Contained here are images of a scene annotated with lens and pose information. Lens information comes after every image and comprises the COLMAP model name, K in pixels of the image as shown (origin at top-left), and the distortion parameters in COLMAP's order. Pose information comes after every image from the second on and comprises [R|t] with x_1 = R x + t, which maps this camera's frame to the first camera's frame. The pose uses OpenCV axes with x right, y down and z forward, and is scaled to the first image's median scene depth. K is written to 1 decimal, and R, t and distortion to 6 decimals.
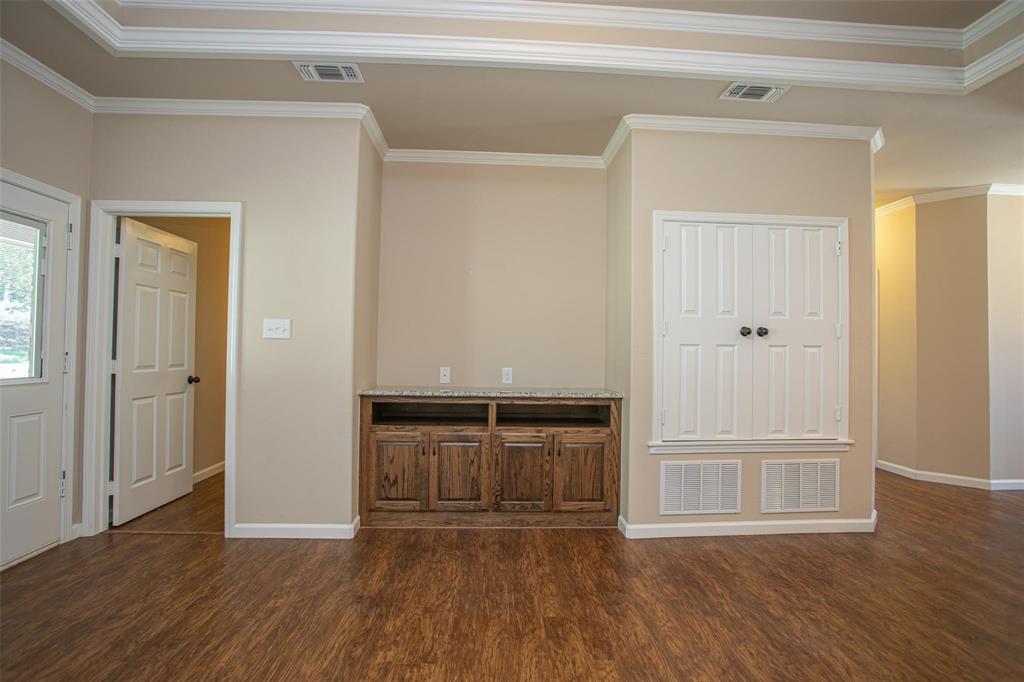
lens RADIAL K [[496.7, 0, 515.0], [0, 496.7, 341.3], [0, 0, 1]] dist [-0.070344, 0.030935]
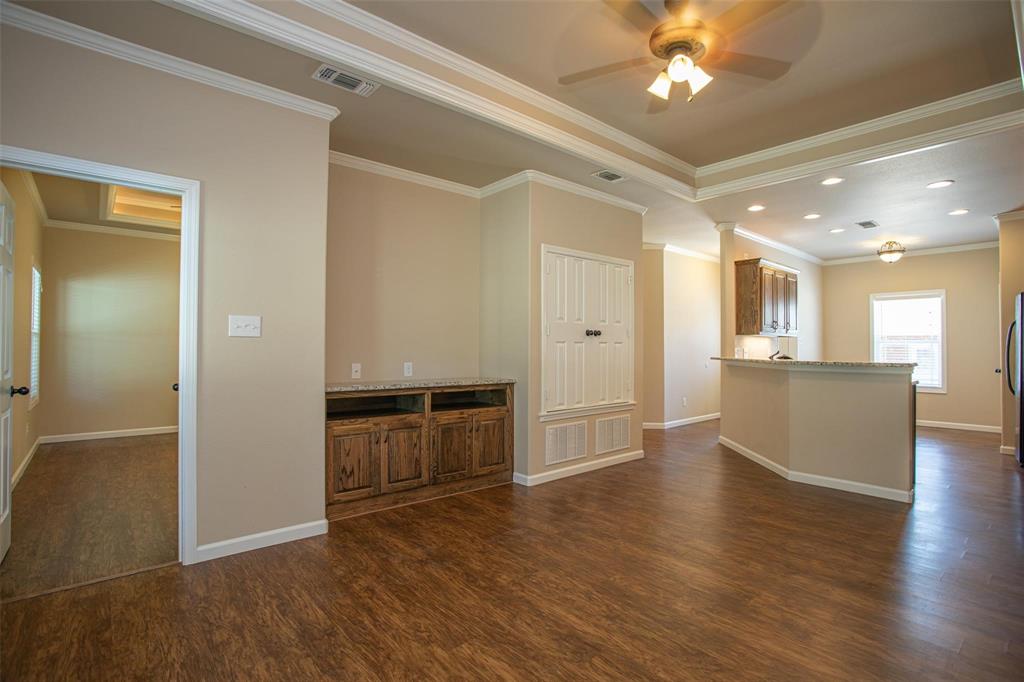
lens RADIAL K [[496.7, 0, 515.0], [0, 496.7, 341.3], [0, 0, 1]] dist [-0.070344, 0.030935]
pose [[0.789962, -0.001586, 0.613154, -0.606847], [-0.004925, 0.999948, 0.008932, -0.007066], [-0.613137, -0.010076, 0.789913, -0.040762]]
